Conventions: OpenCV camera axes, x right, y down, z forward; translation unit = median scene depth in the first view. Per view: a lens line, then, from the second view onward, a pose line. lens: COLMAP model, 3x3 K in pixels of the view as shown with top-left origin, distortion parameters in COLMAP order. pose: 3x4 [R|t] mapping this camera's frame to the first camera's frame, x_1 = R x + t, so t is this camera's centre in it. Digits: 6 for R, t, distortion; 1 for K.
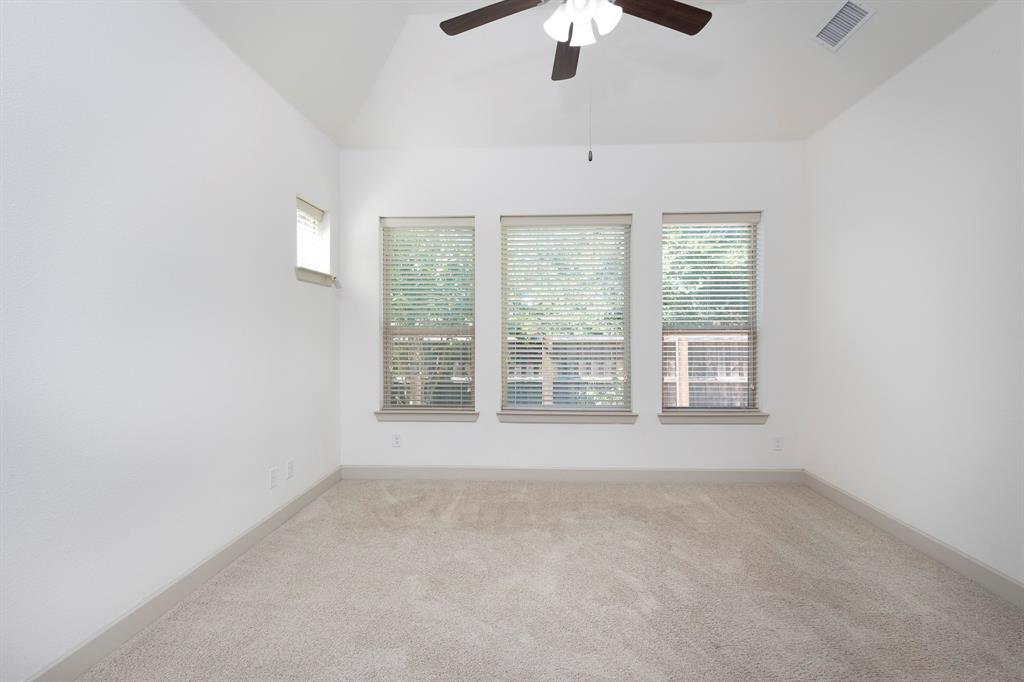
lens RADIAL K [[486.3, 0, 512.5], [0, 486.3, 337.6], [0, 0, 1]] dist [0.012800, 0.001997]
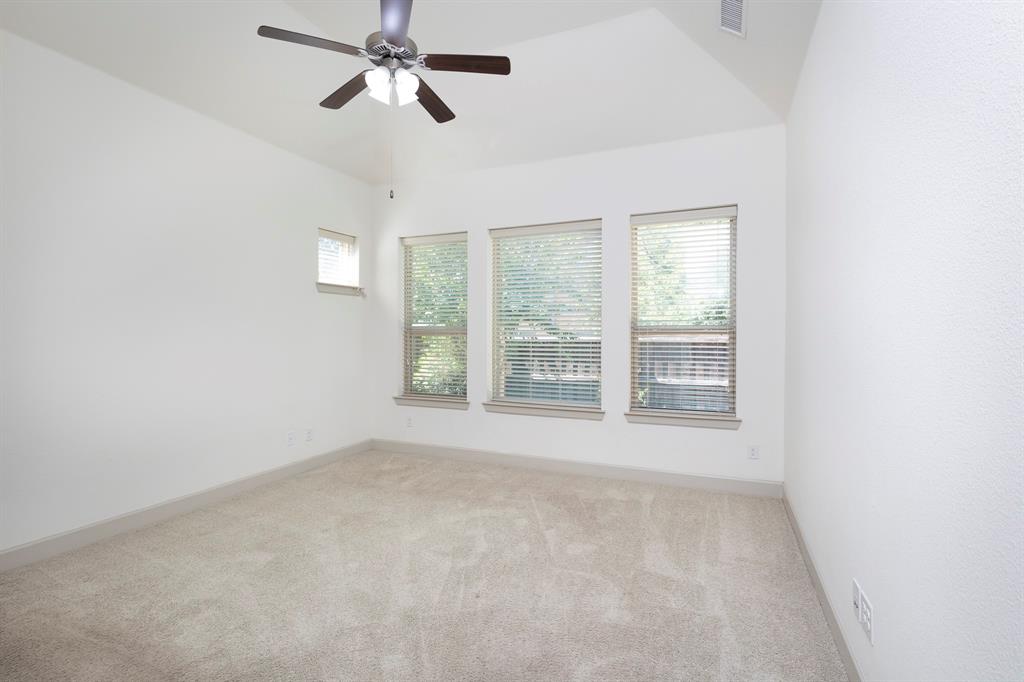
lens RADIAL K [[486.3, 0, 516.2], [0, 486.3, 337.8], [0, 0, 1]] dist [0.012800, 0.001997]
pose [[0.931687, 0.004881, -0.363228, 0.455029], [-0.004580, 0.999988, 0.001690, -0.000011], [0.363232, 0.000089, 0.931699, -0.032818]]
